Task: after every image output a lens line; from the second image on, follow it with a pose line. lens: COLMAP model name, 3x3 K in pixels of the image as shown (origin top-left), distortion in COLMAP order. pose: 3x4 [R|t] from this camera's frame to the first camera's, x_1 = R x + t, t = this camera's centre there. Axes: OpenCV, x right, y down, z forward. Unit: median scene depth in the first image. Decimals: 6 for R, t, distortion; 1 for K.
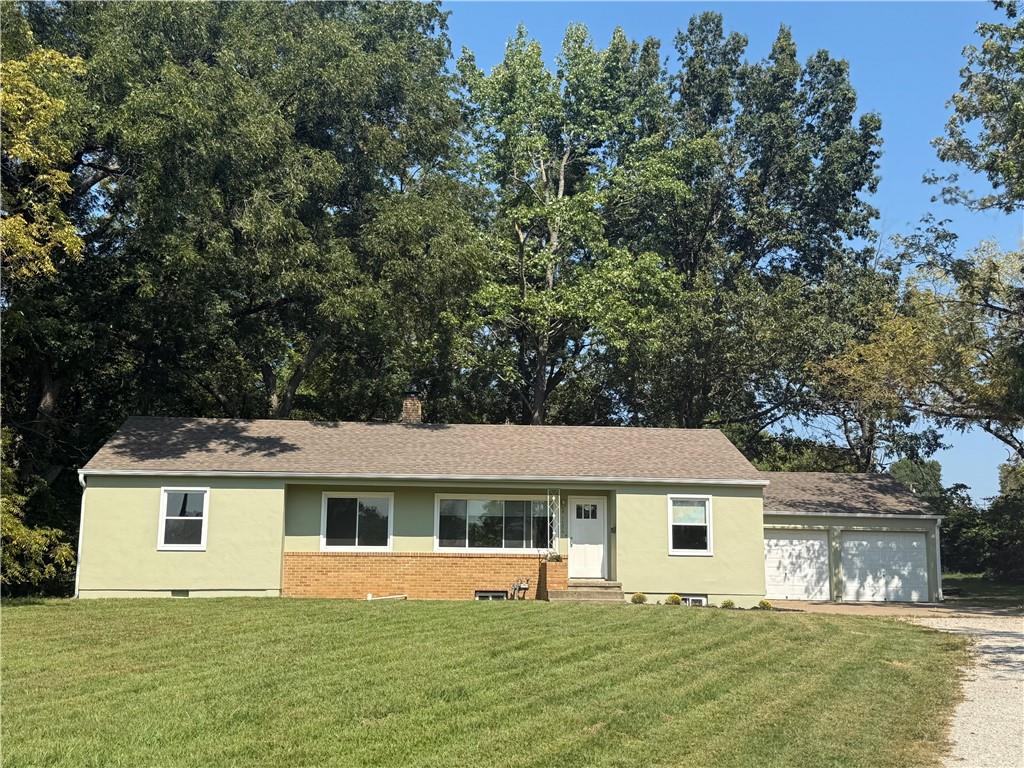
lens RADIAL K [[1183.7, 0, 512.0], [0, 1183.7, 384.0], [0, 0, 1]] dist [0.194001, -0.443258]
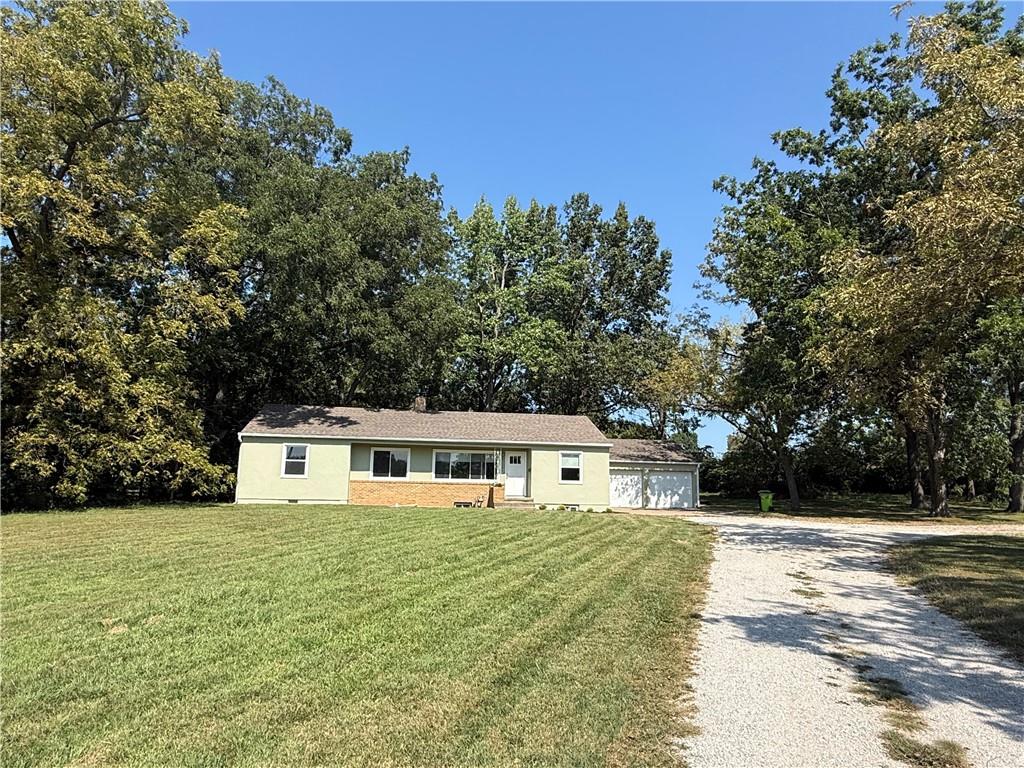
lens RADIAL K [[650.0, 0, 512.0], [0, 650.0, 384.0], [0, 0, 1]] dist [-0.003544, -0.002232]
pose [[0.997899, 0.018358, 0.062126, -0.006106], [-0.017921, 0.999811, -0.007584, -0.002204], [-0.062253, 0.006455, 0.998040, -0.005696]]
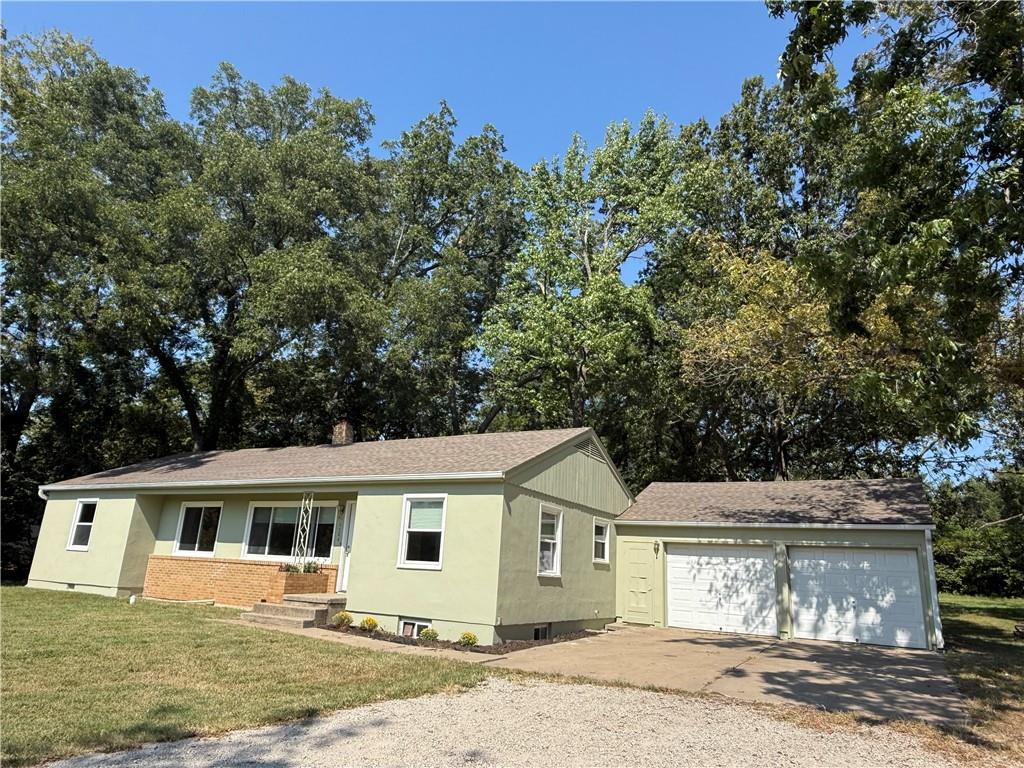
lens RADIAL K [[650.0, 0, 512.0], [0, 650.0, 384.0], [0, 0, 1]] dist [-0.003544, -0.002232]
pose [[0.833968, -0.123126, -0.537901, 0.377956], [0.047864, 0.987256, -0.151773, 0.074524], [0.549733, 0.100828, 0.829233, 0.544898]]
